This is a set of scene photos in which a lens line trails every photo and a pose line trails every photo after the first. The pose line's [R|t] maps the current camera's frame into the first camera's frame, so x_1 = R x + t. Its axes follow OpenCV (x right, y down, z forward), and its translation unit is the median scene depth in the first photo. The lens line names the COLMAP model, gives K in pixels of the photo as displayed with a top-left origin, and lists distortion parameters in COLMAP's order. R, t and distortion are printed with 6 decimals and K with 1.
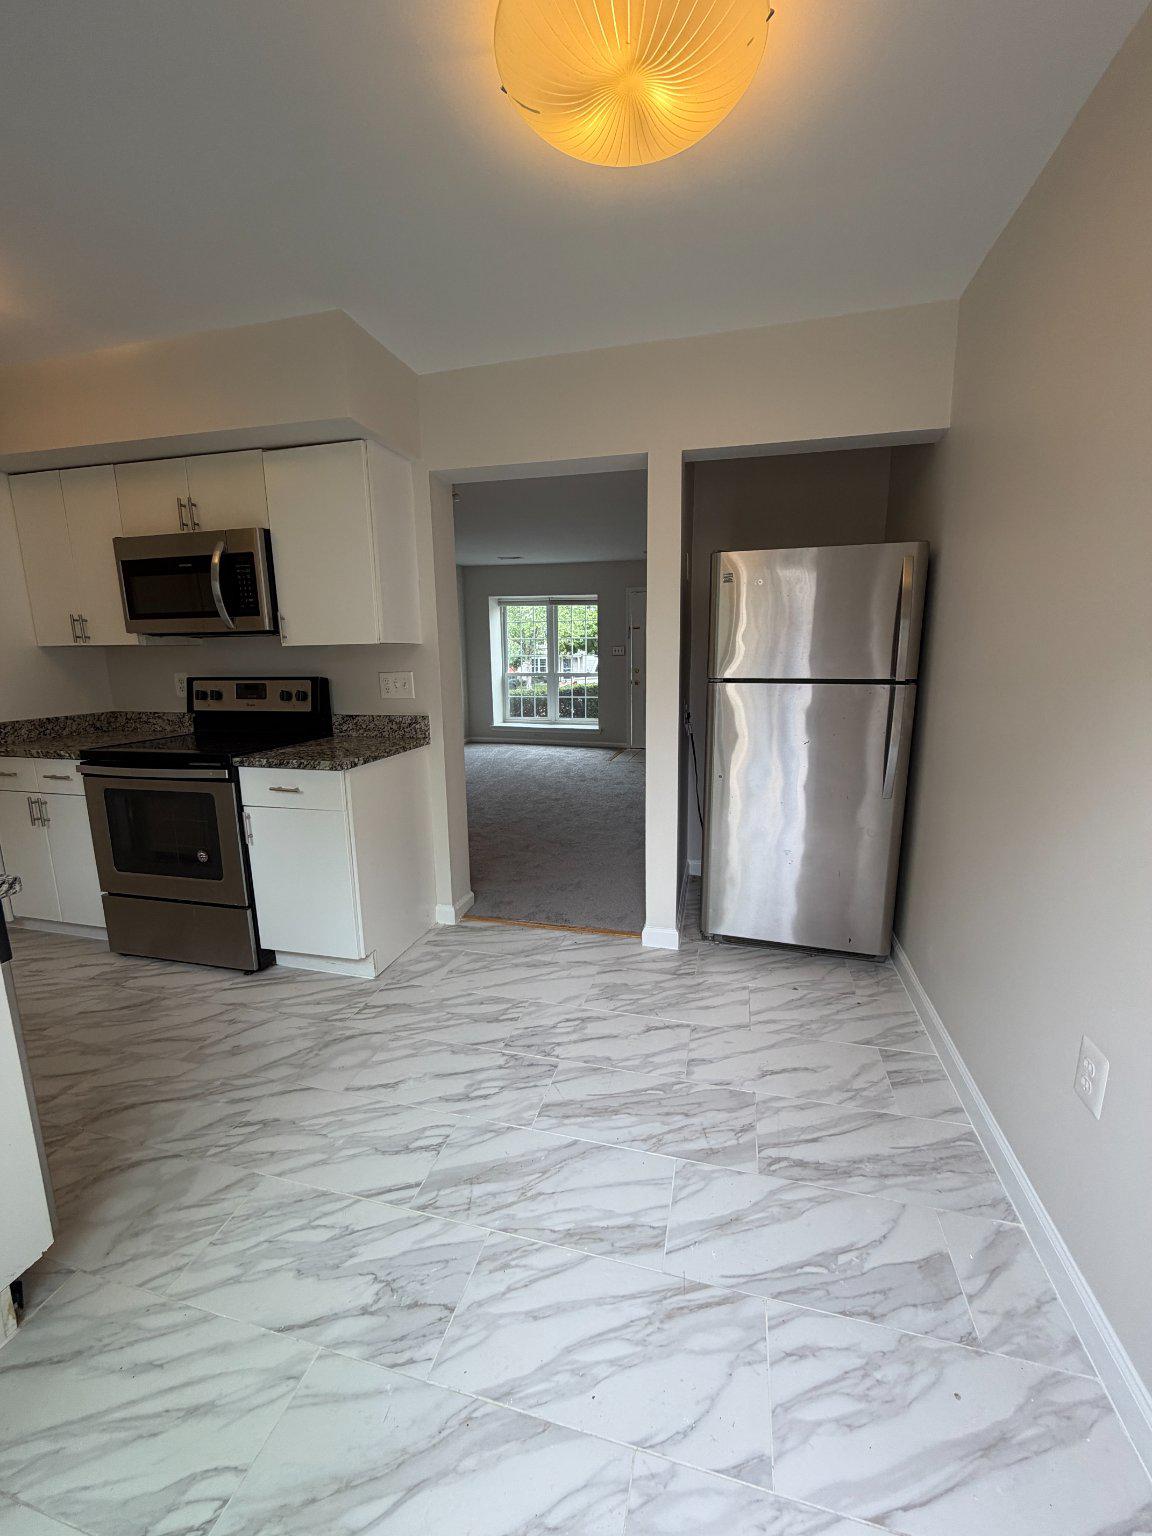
lens RADIAL K [[612.3, 0, 575.8], [0, 612.3, 763.8], [0, 0, 1]] dist [-0.000656, 0.000073]
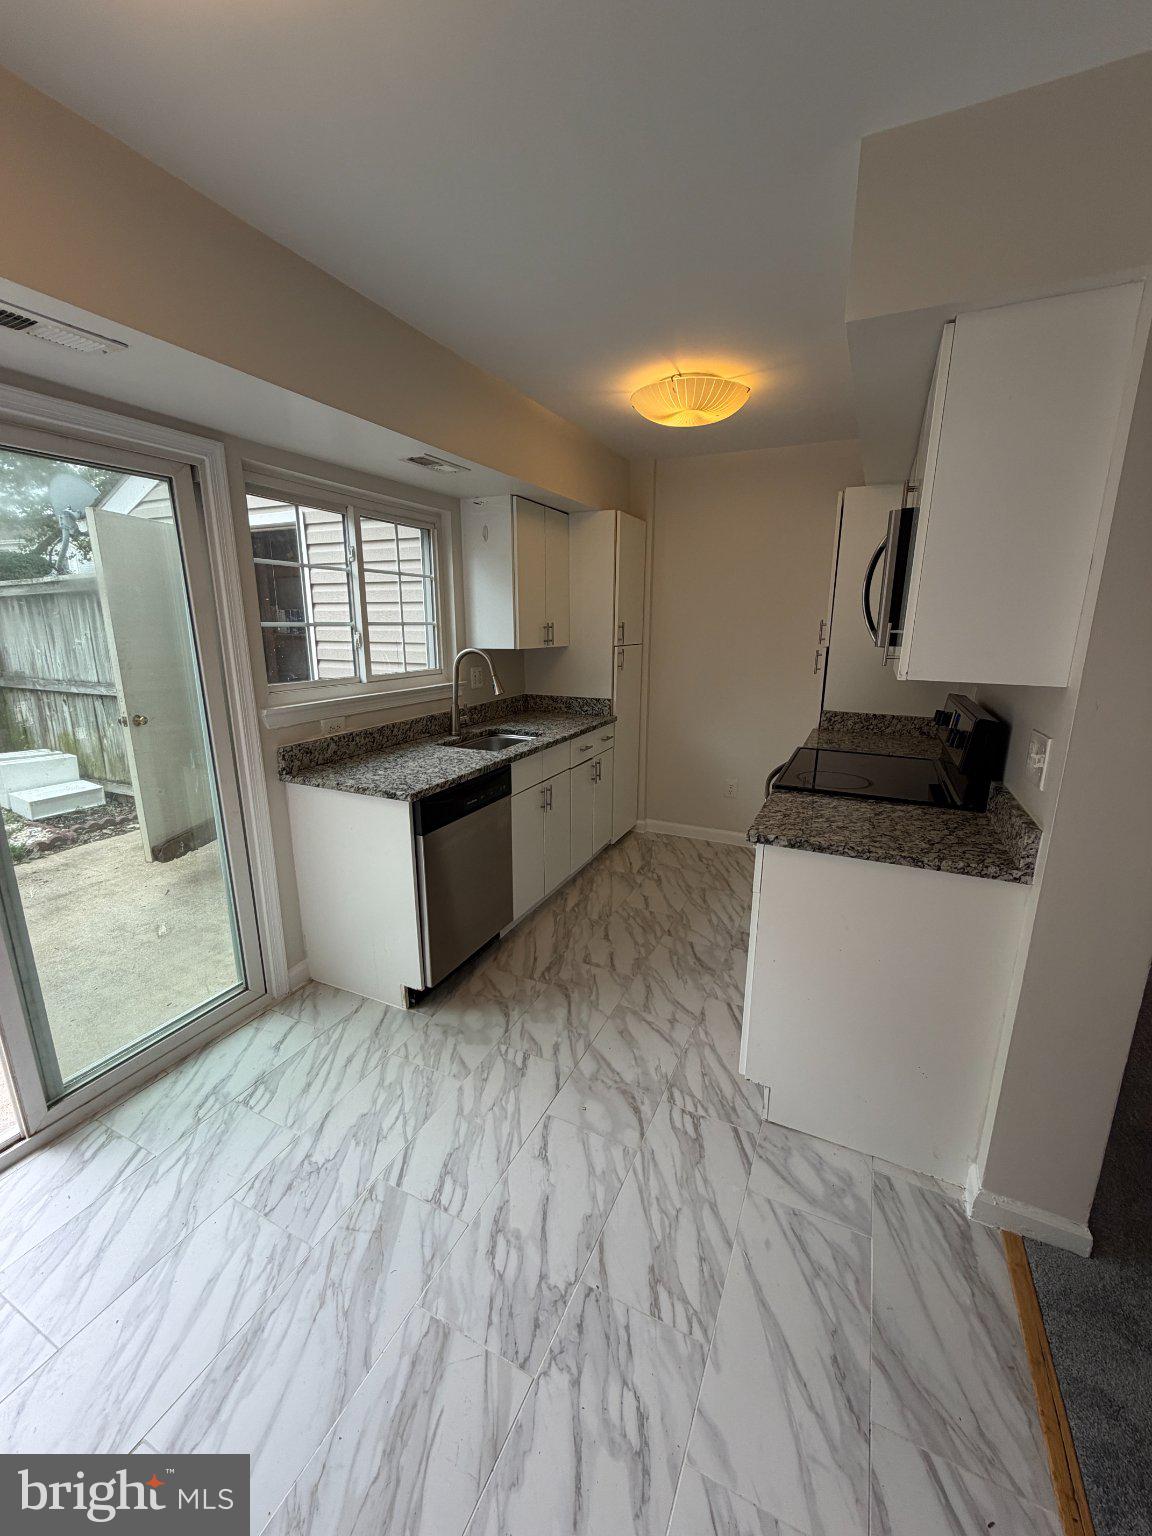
lens RADIAL K [[612.3, 0, 574.3], [0, 612.3, 763.6], [0, 0, 1]] dist [-0.000656, 0.000073]
pose [[-0.196150, 0.233124, -0.952459, 0.352584], [-0.179551, 0.946367, 0.268610, -0.236791], [0.963995, 0.223702, -0.143773, 0.847604]]
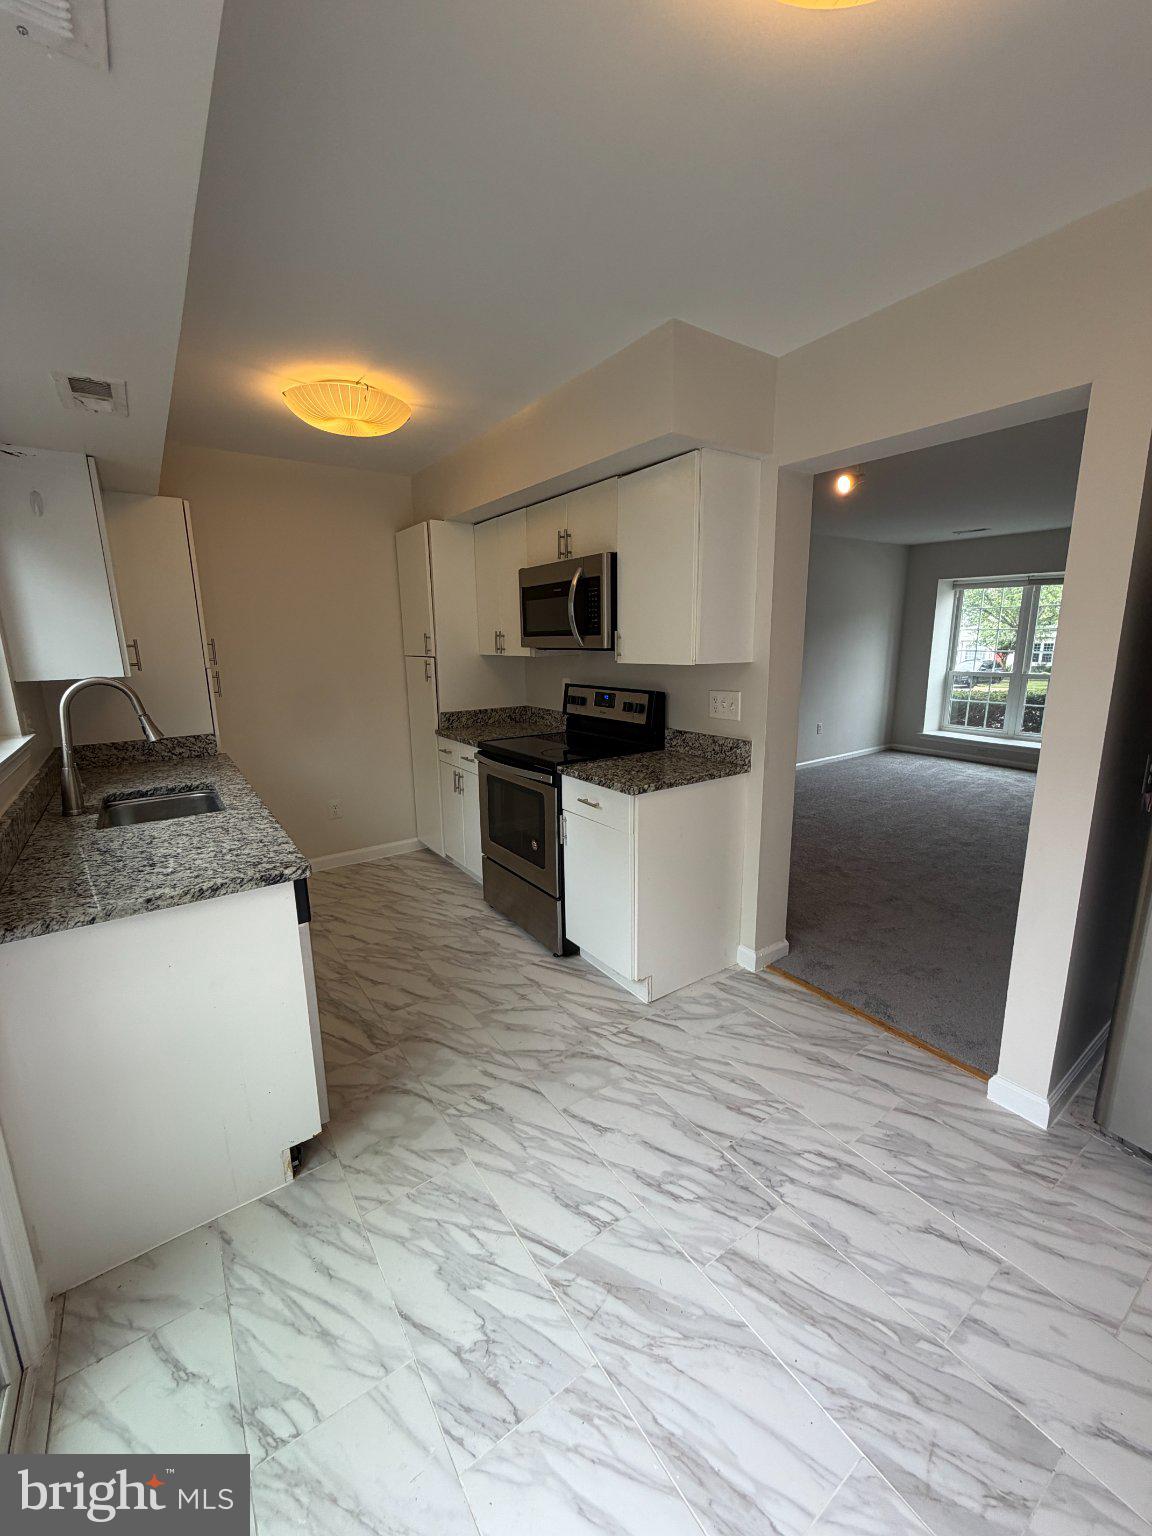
lens RADIAL K [[612.3, 0, 574.5], [0, 612.3, 763.5], [0, 0, 1]] dist [-0.000656, 0.000073]
pose [[0.757417, 0.132592, -0.639326, 0.175894], [-0.113862, 0.990983, 0.070630, -0.097405], [0.642926, 0.019299, 0.765685, 0.169782]]
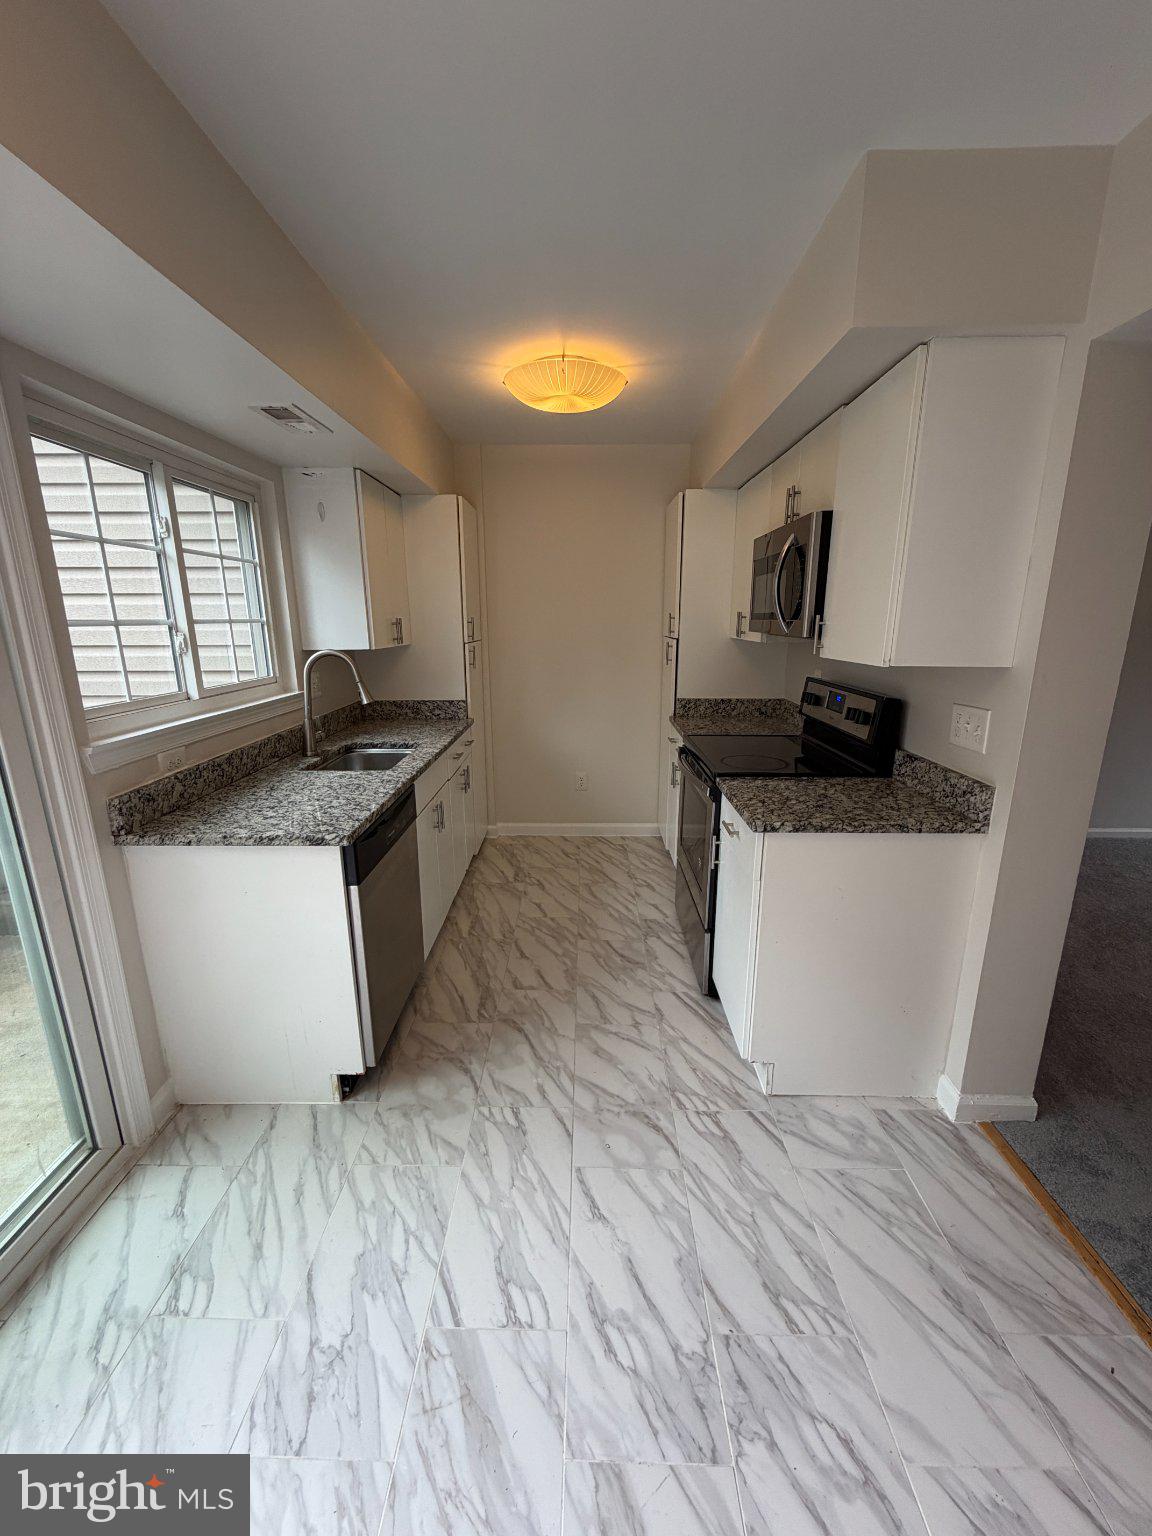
lens RADIAL K [[612.3, 0, 574.3], [0, 612.3, 763.8], [0, 0, 1]] dist [-0.000656, 0.000073]
pose [[0.229806, 0.239511, -0.943305, 0.266093], [-0.175844, 0.963512, 0.201803, -0.180778], [0.957219, 0.119499, 0.263538, 0.550552]]
